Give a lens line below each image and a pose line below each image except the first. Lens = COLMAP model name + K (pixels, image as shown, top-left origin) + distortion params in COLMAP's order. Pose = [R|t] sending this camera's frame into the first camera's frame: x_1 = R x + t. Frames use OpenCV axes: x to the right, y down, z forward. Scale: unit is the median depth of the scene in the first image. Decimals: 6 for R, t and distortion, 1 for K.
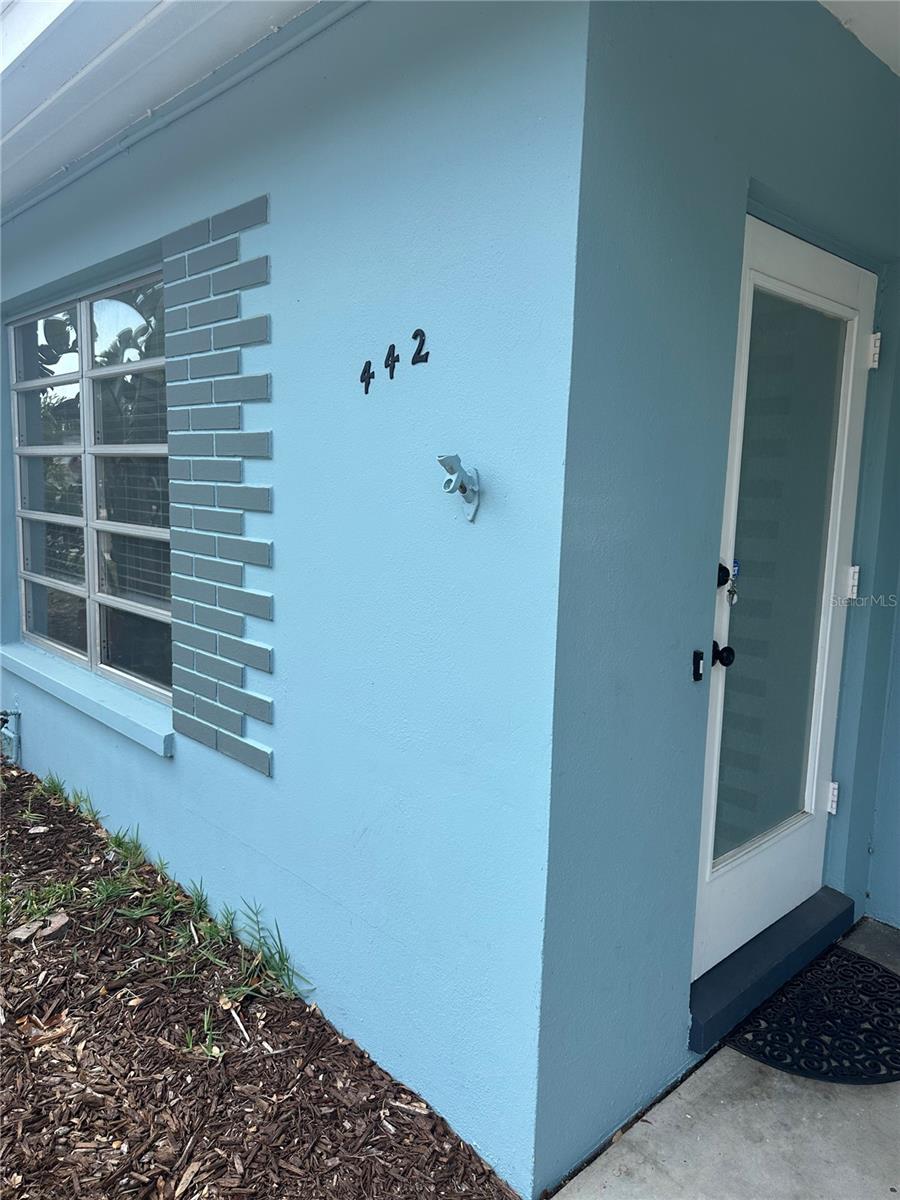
lens RADIAL K [[854.2, 0, 450.0], [0, 854.2, 600.0], [0, 0, 1]] dist [-0.002132, -0.007030]
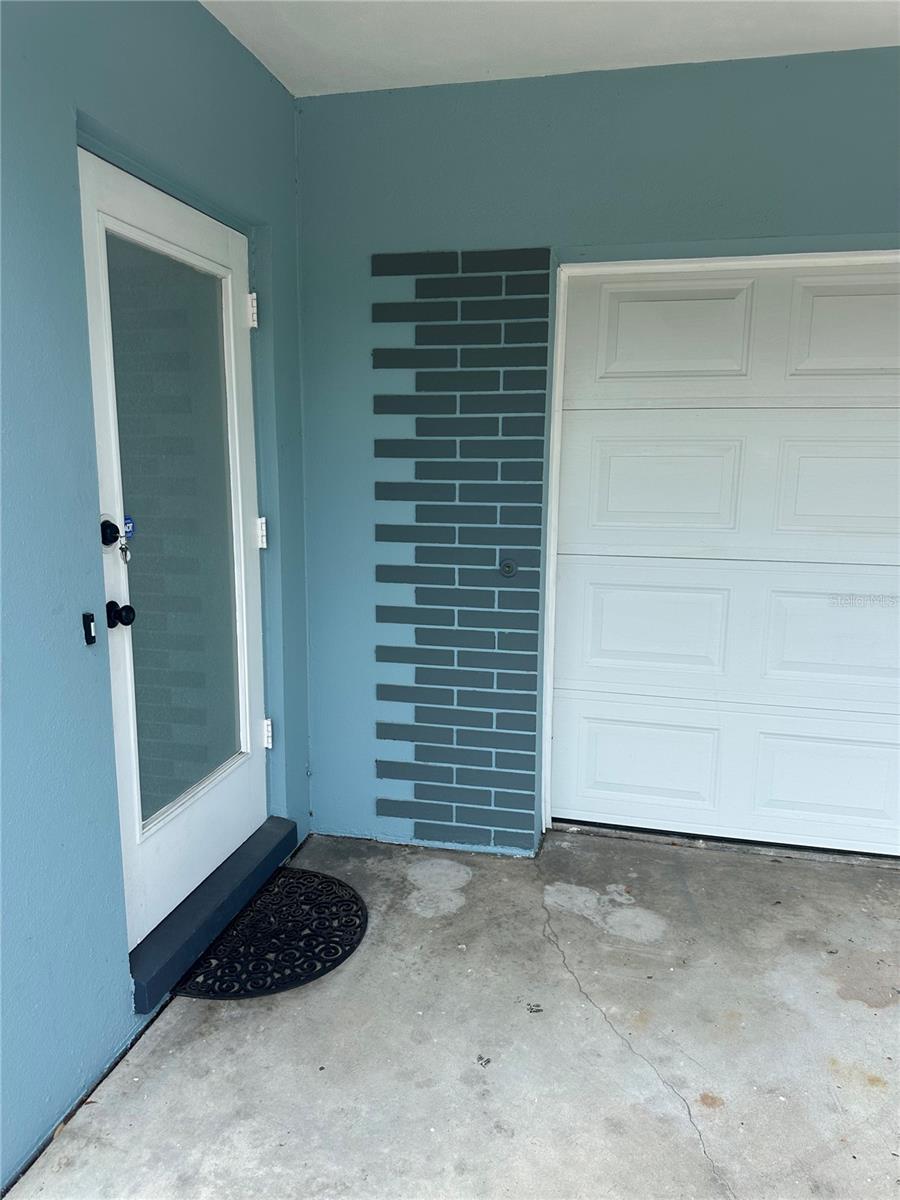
lens RADIAL K [[854.2, 0, 450.0], [0, 854.2, 600.0], [0, 0, 1]] dist [-0.002132, -0.007030]
pose [[0.832494, -0.114924, 0.541984, 0.100995], [0.090537, 0.993319, 0.071561, 0.011886], [-0.546586, -0.010504, 0.837337, -0.023710]]
